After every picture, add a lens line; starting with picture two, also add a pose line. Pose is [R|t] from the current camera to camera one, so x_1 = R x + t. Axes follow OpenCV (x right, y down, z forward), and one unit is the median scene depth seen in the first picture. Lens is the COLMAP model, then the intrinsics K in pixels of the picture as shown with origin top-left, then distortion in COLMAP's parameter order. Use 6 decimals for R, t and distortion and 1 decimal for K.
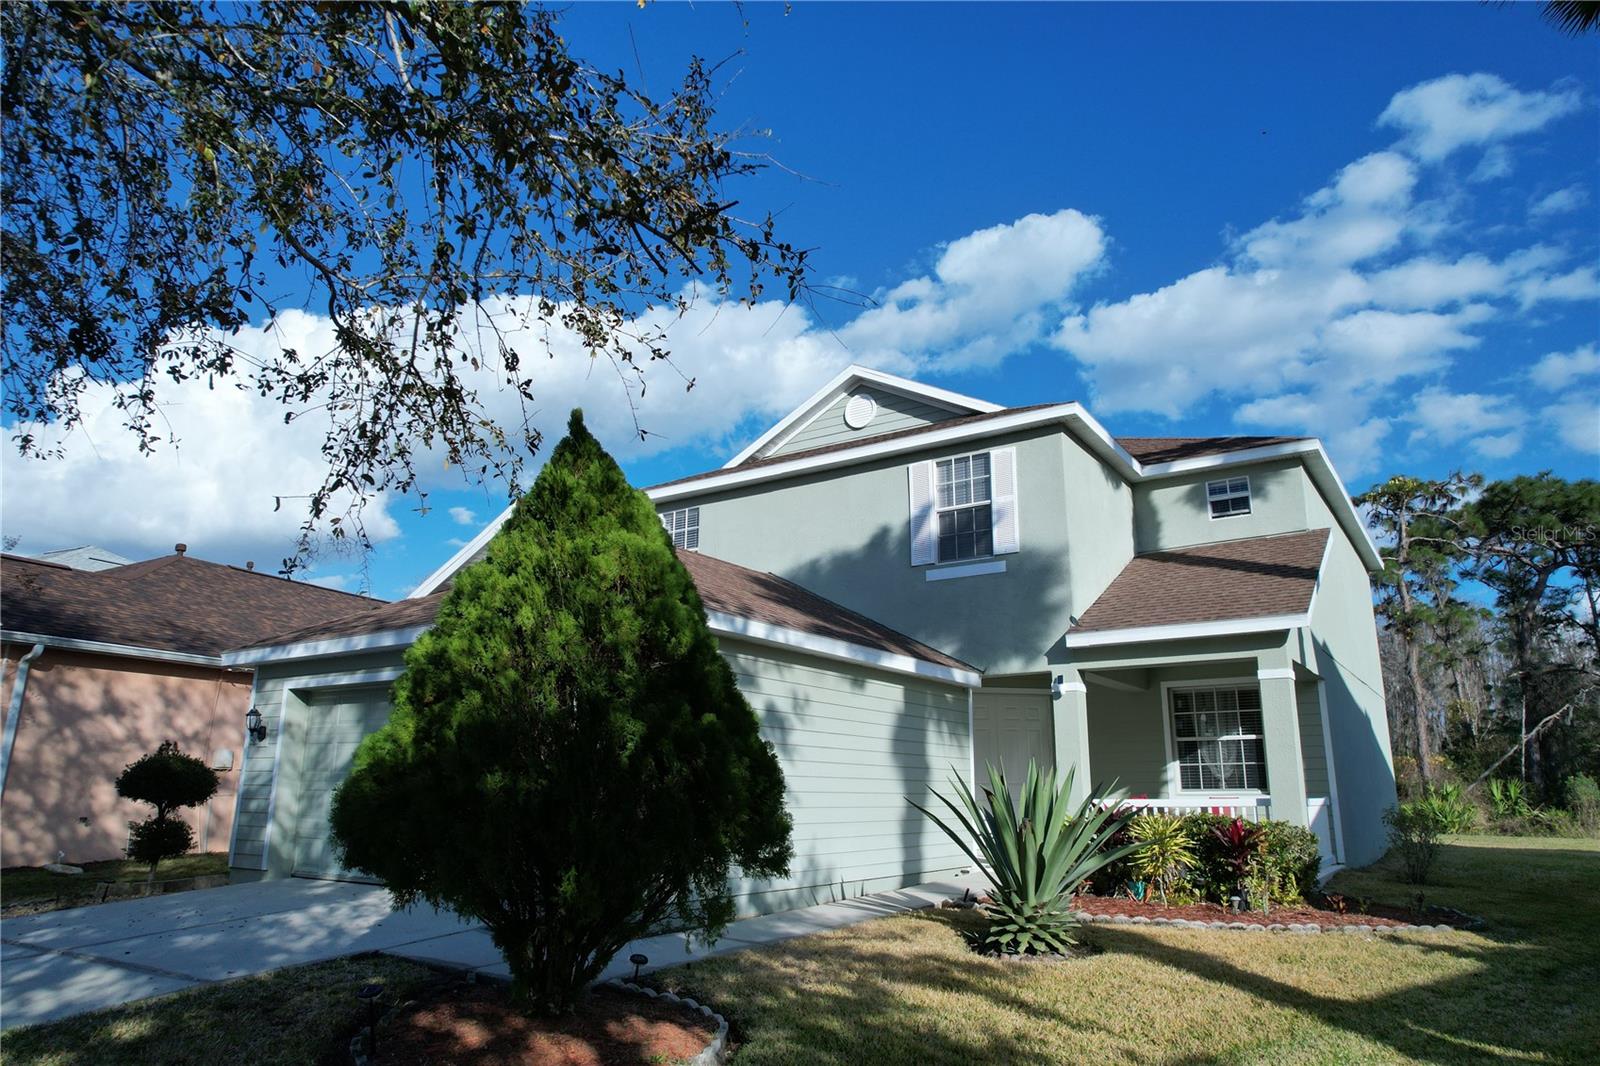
lens RADIAL K [[1023.5, 0, 807.9], [0, 1023.5, 531.5], [0, 0, 1]] dist [-0.082351, 0.075415]
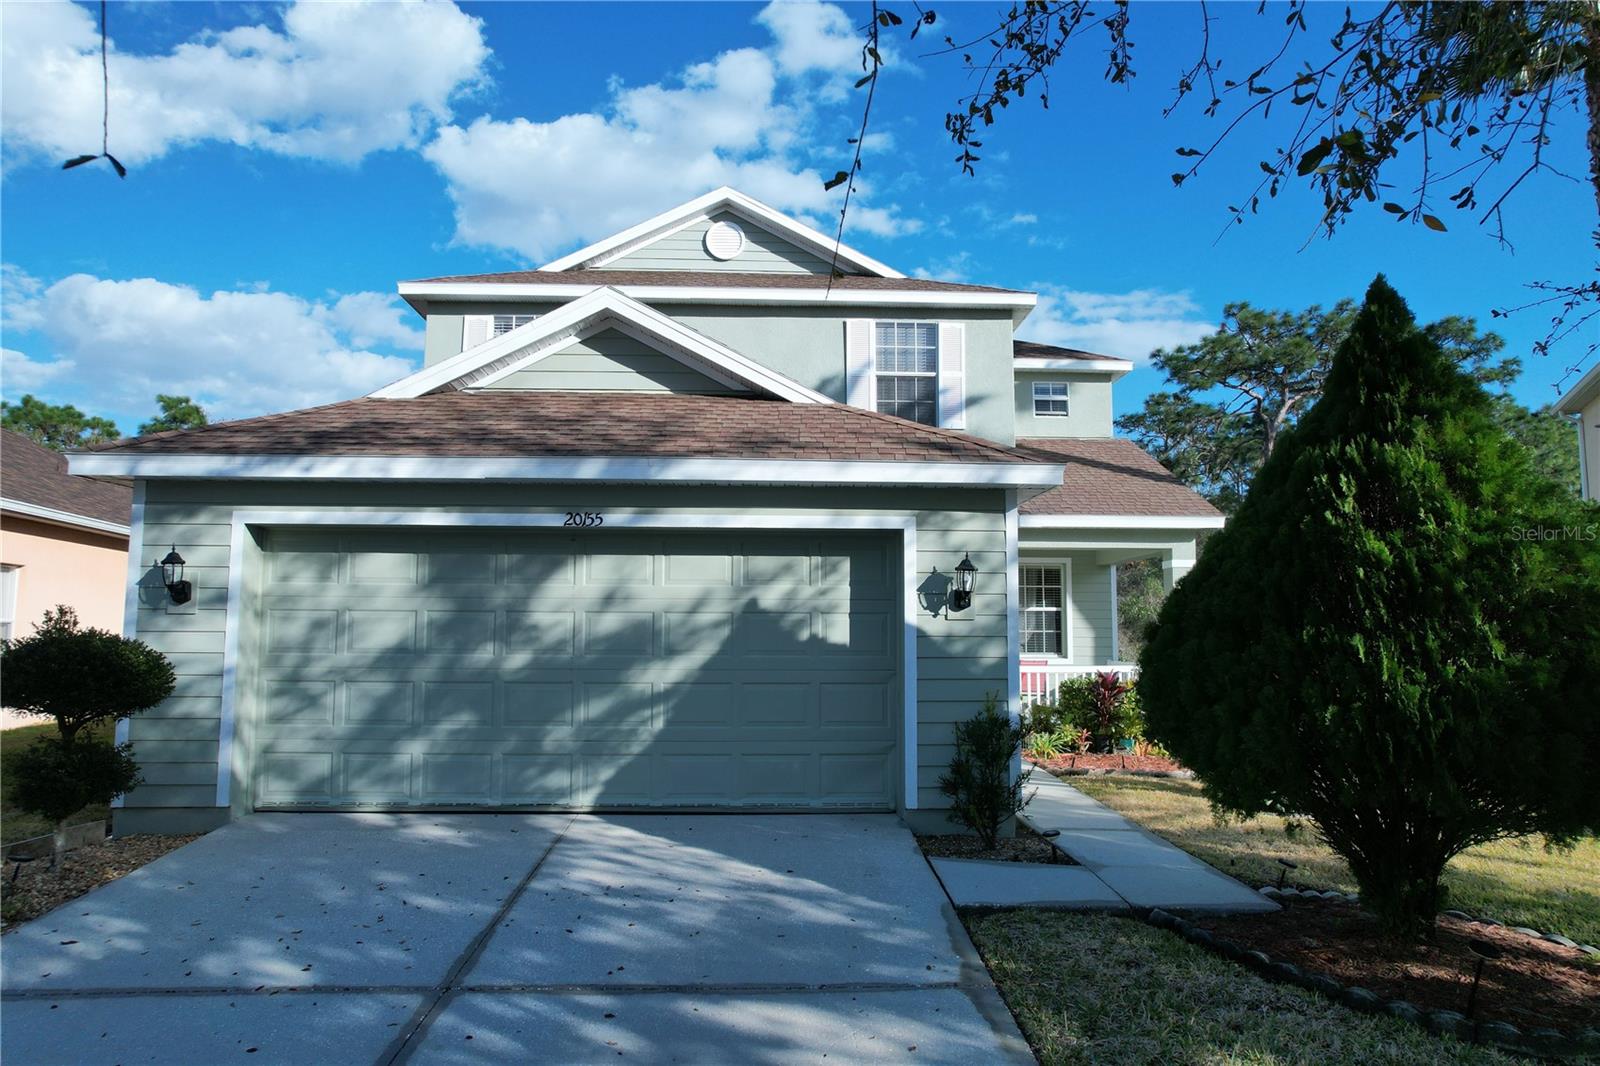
lens RADIAL K [[1045.9, 0, 796.5], [0, 1045.9, 530.4], [0, 0, 1]] dist [0.002358, 0.002657]
pose [[0.807645, 0.055980, 0.587006, -0.489279], [-0.143813, 0.984123, 0.104017, 0.031832], [-0.571864, -0.168428, 0.802872, 0.217052]]
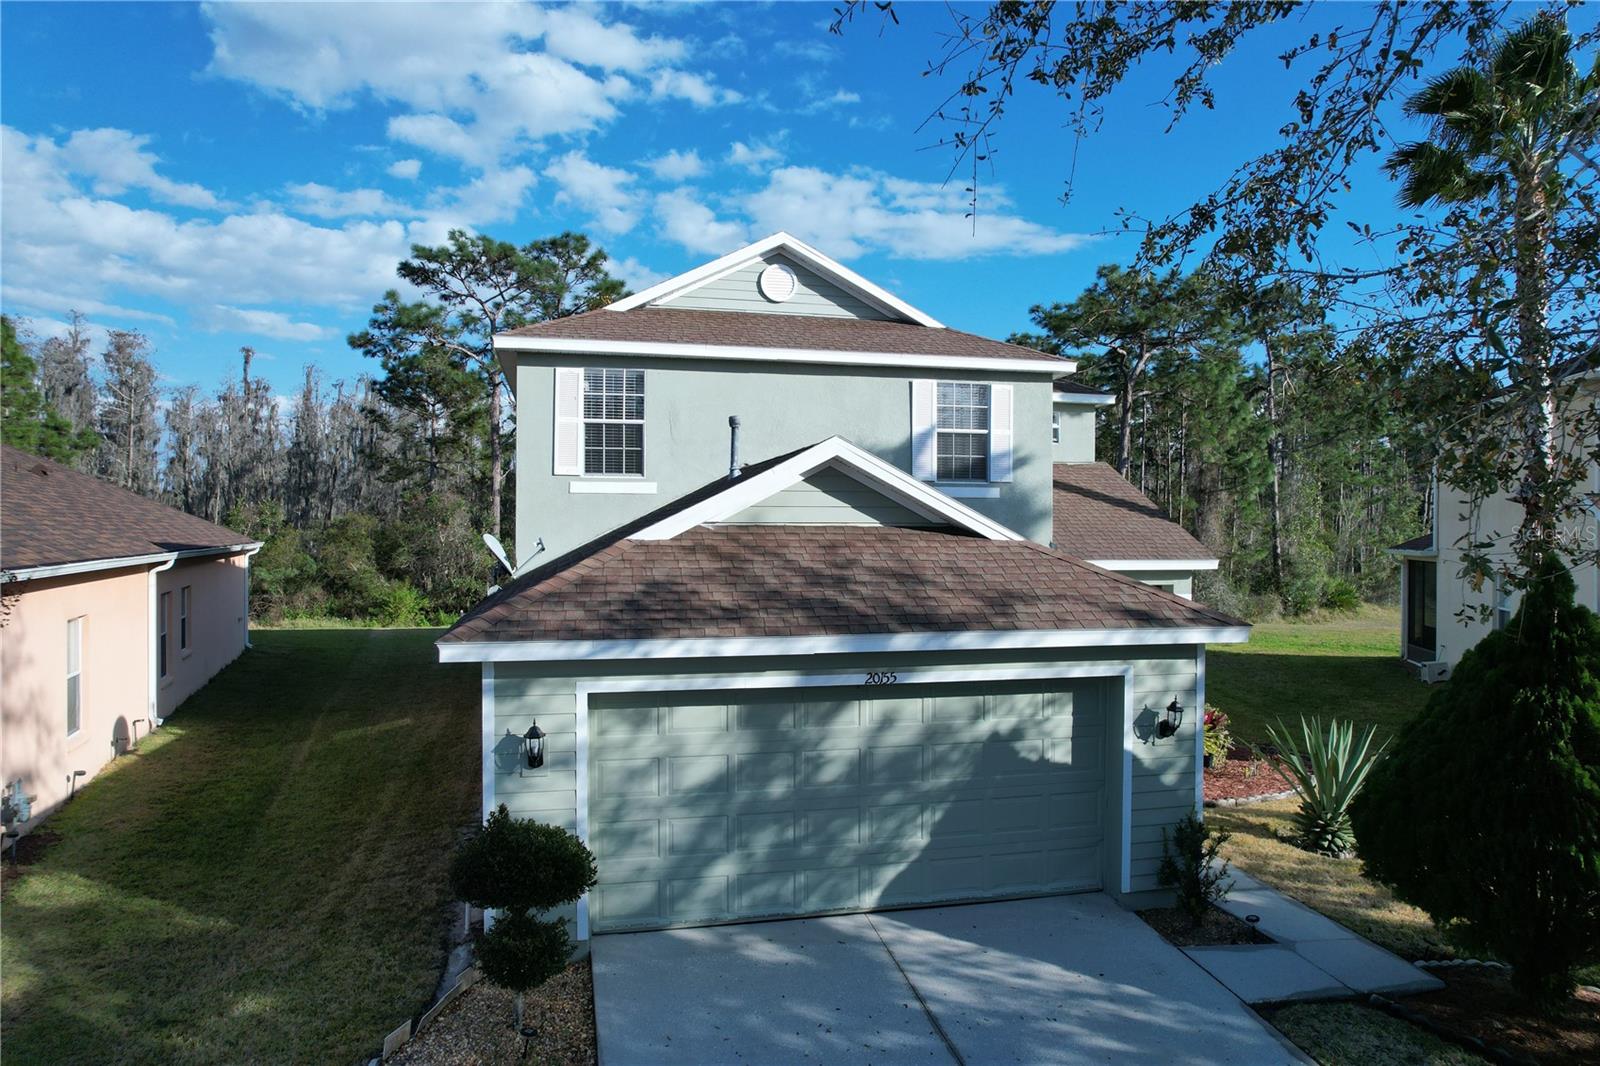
lens RADIAL K [[1032.1, 0, 845.5], [0, 1032.1, 528.7], [0, 0, 1]] dist [0.099151, -0.158161]
pose [[0.657339, -0.008073, 0.753552, -0.736700], [-0.185356, 0.967492, 0.172055, -0.087157], [-0.730444, -0.252774, 0.634474, 0.338803]]
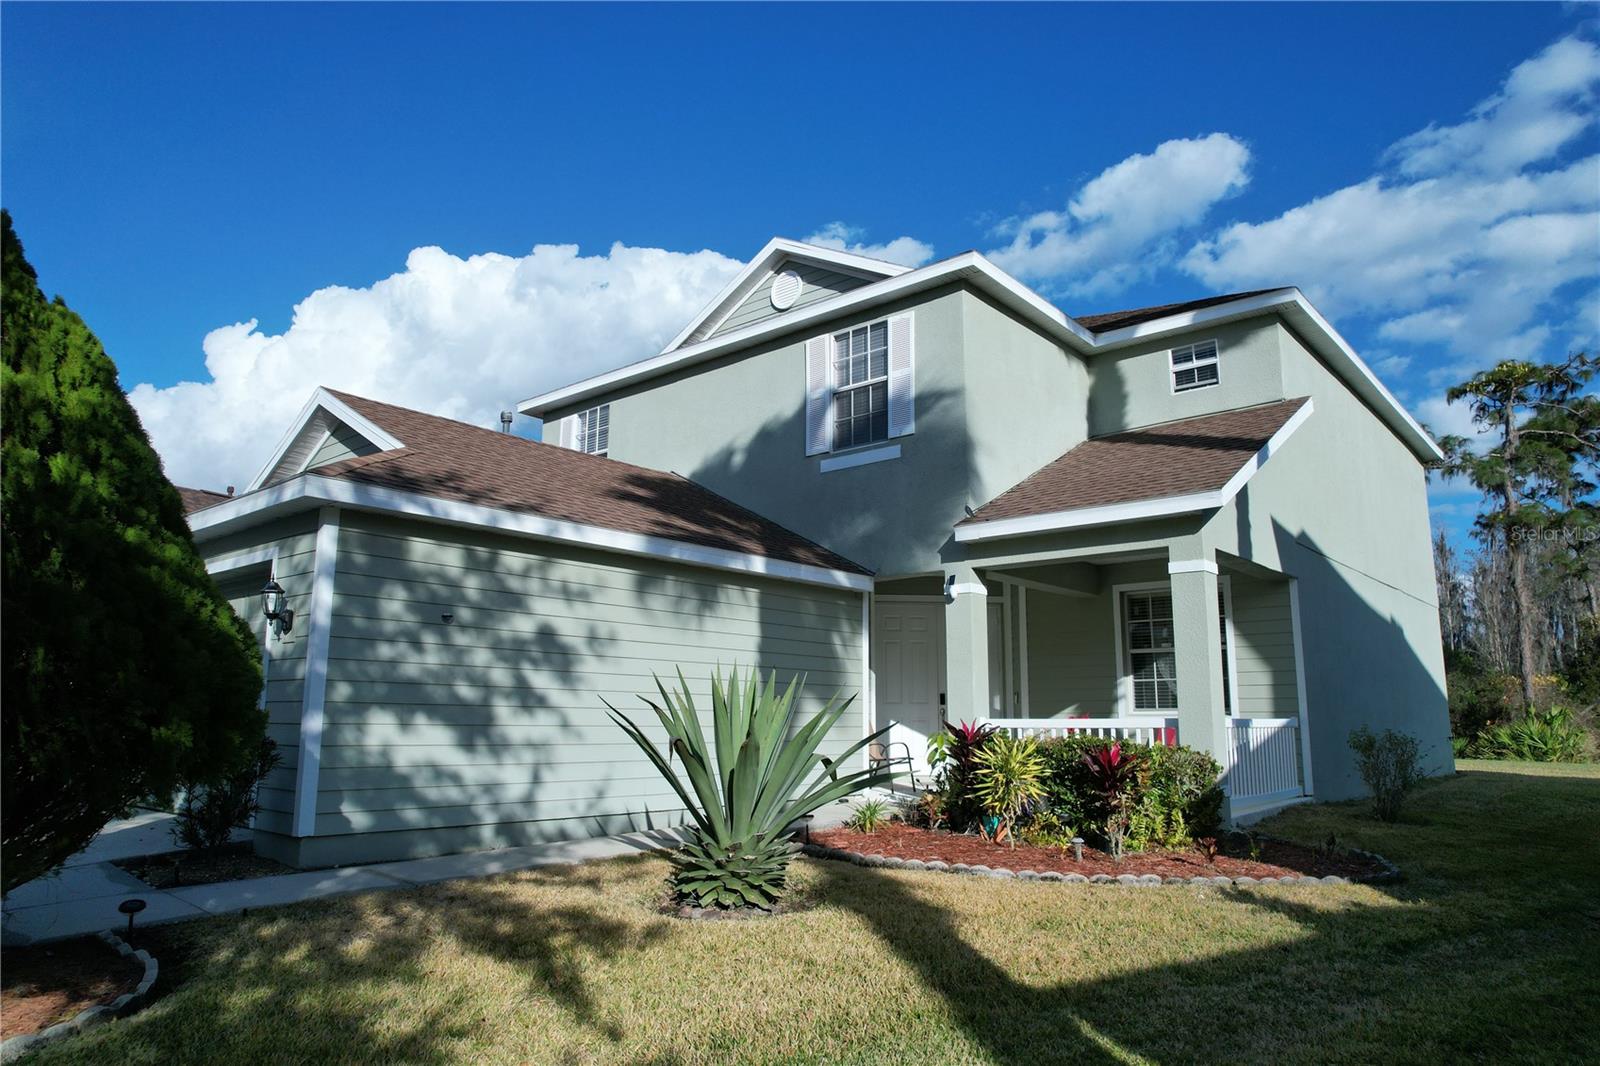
lens RADIAL K [[1023.5, 0, 807.9], [0, 1023.5, 531.5], [0, 0, 1]] dist [-0.082351, 0.075415]
pose [[0.992934, -0.022329, -0.116550, 0.196316], [0.030448, 0.997197, 0.068349, 0.037081], [0.114697, -0.071415, 0.990830, 0.123162]]
